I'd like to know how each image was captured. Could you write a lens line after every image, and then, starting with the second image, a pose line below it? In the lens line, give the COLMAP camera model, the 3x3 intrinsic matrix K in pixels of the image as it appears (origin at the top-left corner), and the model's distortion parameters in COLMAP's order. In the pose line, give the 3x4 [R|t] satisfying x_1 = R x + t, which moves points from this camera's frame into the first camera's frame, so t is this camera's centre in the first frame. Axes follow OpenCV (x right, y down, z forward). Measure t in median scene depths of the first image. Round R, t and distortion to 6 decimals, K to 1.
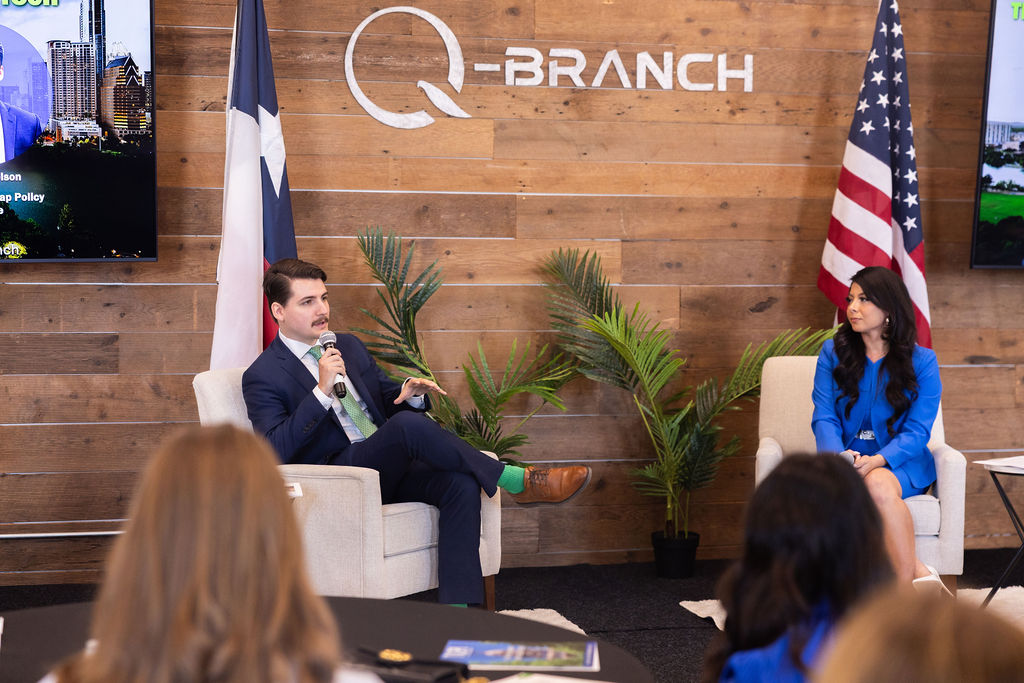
lens RADIAL K [[1942.7, 0, 512.0], [0, 1942.7, 341.5], [0, 0, 1]] dist [0.005884, 0.065182]
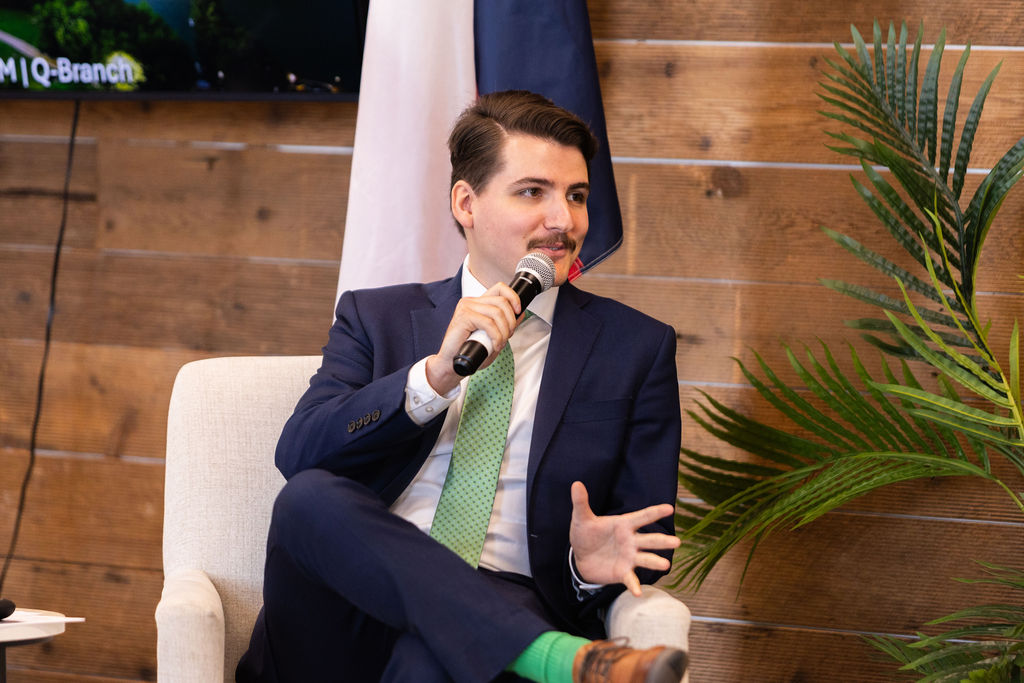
lens RADIAL K [[5765.9, 0, 512.0], [0, 5765.9, 341.5], [0, 0, 1]] dist [0.107191, 0.012700]
pose [[0.639071, 0.046917, -0.767715, 0.760049], [-0.045425, 0.998698, 0.023220, -0.018667], [0.767805, 0.020034, 0.640370, 0.206282]]
